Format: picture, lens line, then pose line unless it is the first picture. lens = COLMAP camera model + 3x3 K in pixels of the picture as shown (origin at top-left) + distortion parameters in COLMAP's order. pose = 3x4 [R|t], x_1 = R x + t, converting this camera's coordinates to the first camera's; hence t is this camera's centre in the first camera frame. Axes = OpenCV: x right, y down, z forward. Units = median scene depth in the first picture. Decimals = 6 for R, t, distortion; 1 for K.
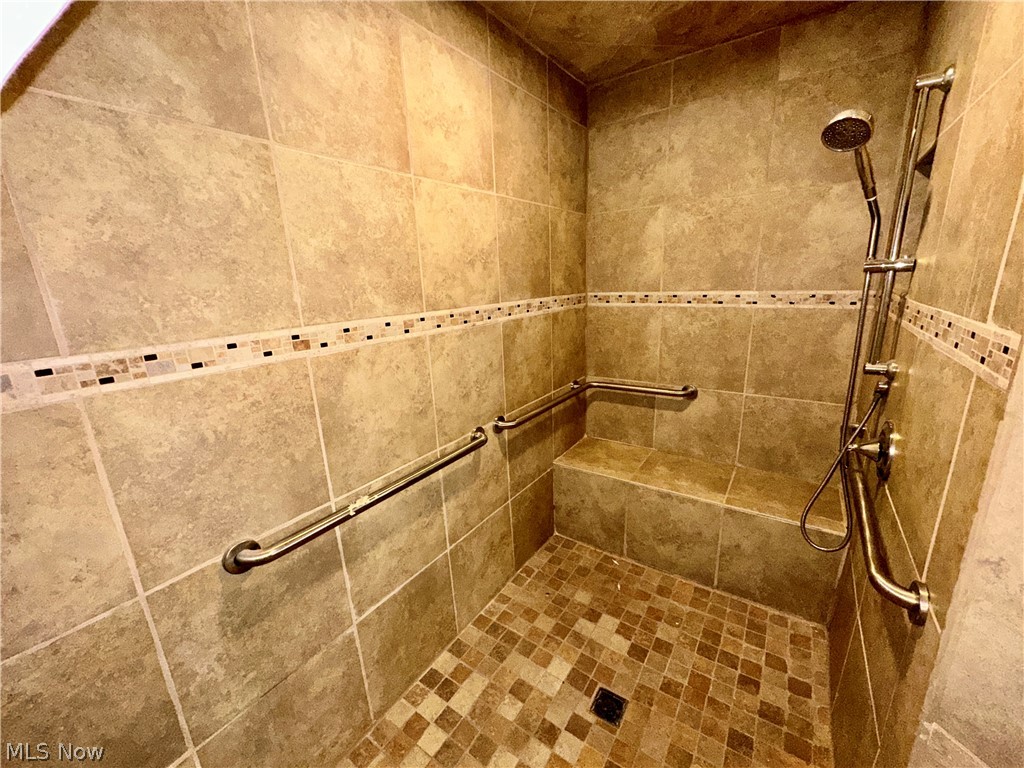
lens RADIAL K [[409.1, 0, 512.9], [0, 409.1, 384.1], [0, 0, 1]] dist [-0.003943, 0.000200]
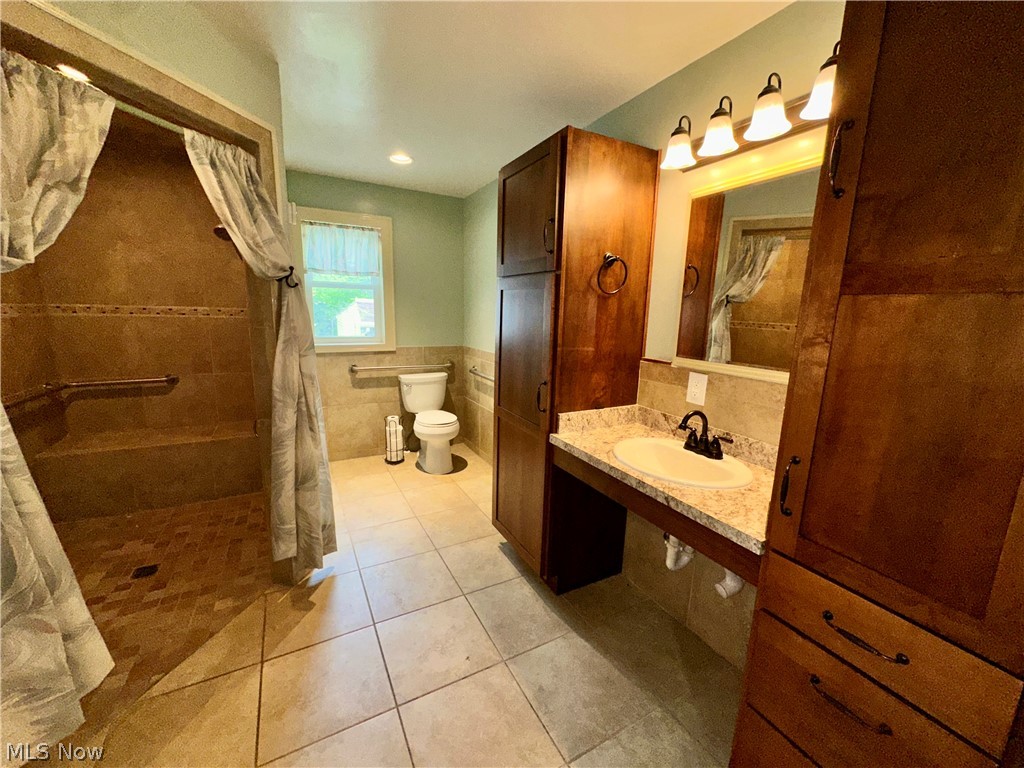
lens RADIAL K [[409.1, 0, 509.5], [0, 409.1, 385.3], [0, 0, 1]] dist [-0.003943, 0.000200]
pose [[0.462725, -0.112728, 0.879305, -0.279012], [0.180293, 0.983119, 0.031160, 0.224620], [-0.867975, 0.144114, 0.475238, -0.702857]]
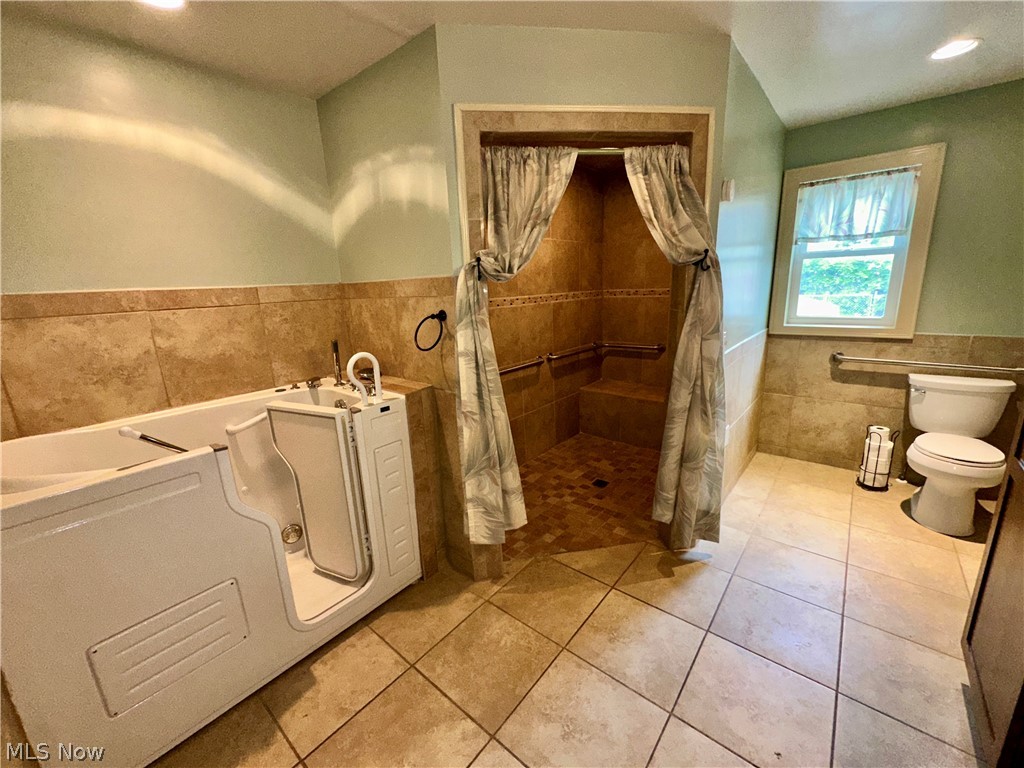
lens RADIAL K [[409.1, 0, 511.9], [0, 409.1, 384.7], [0, 0, 1]] dist [-0.003943, 0.000200]
pose [[0.994573, 0.022367, -0.101609, -0.011499], [-0.023422, 0.999683, -0.009202, 0.224556], [0.101371, 0.011532, 0.994782, -0.828007]]
